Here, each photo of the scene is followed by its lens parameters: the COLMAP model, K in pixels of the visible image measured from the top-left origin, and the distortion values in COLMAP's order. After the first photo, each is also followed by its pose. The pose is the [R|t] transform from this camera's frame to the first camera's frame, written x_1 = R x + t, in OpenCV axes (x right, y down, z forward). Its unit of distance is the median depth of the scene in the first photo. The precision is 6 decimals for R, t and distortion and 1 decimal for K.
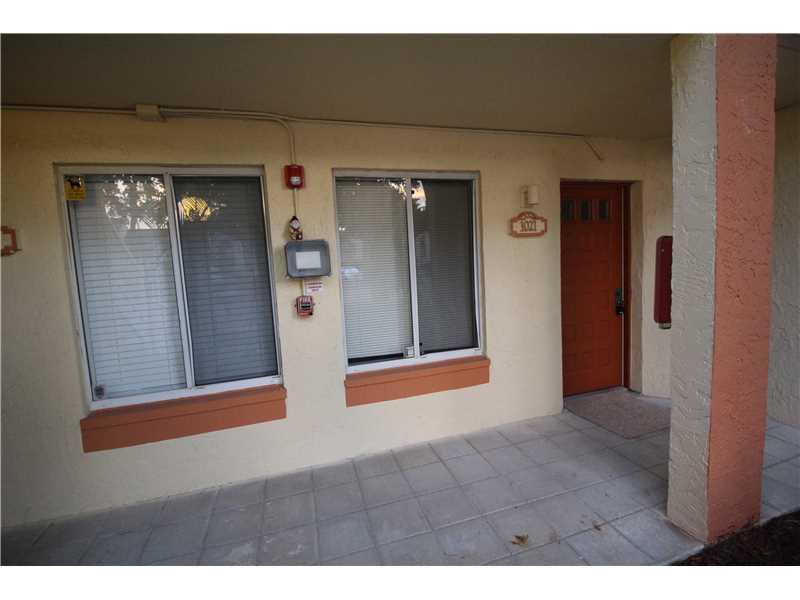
lens RADIAL K [[380.6, 0, 400.2], [0, 380.6, 300.7], [0, 0, 1]] dist [-0.020491, -0.000031]
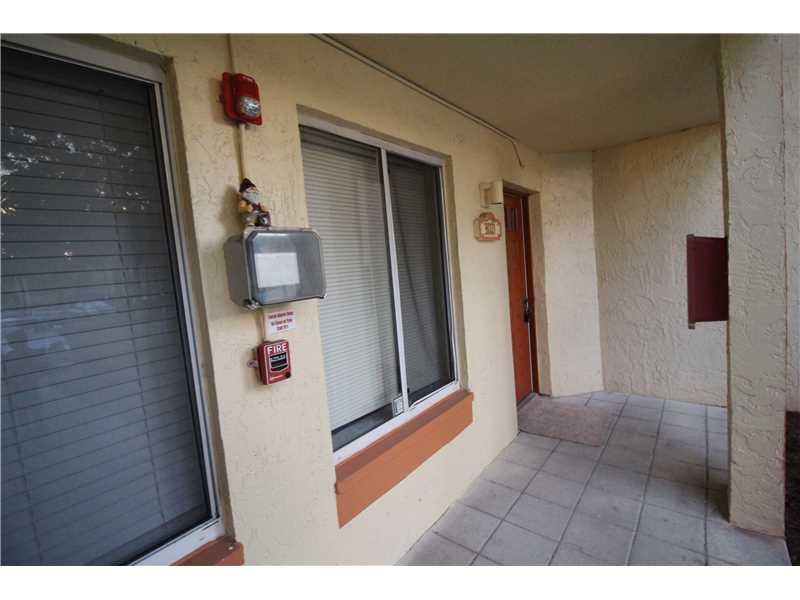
lens RADIAL K [[380.6, 0, 399.5], [0, 380.6, 299.0], [0, 0, 1]] dist [-0.020491, -0.000031]
pose [[0.831875, -0.061543, 0.551539, -0.363127], [0.095420, 0.994893, -0.032906, -0.033218], [-0.546698, 0.080002, 0.833499, 0.462809]]
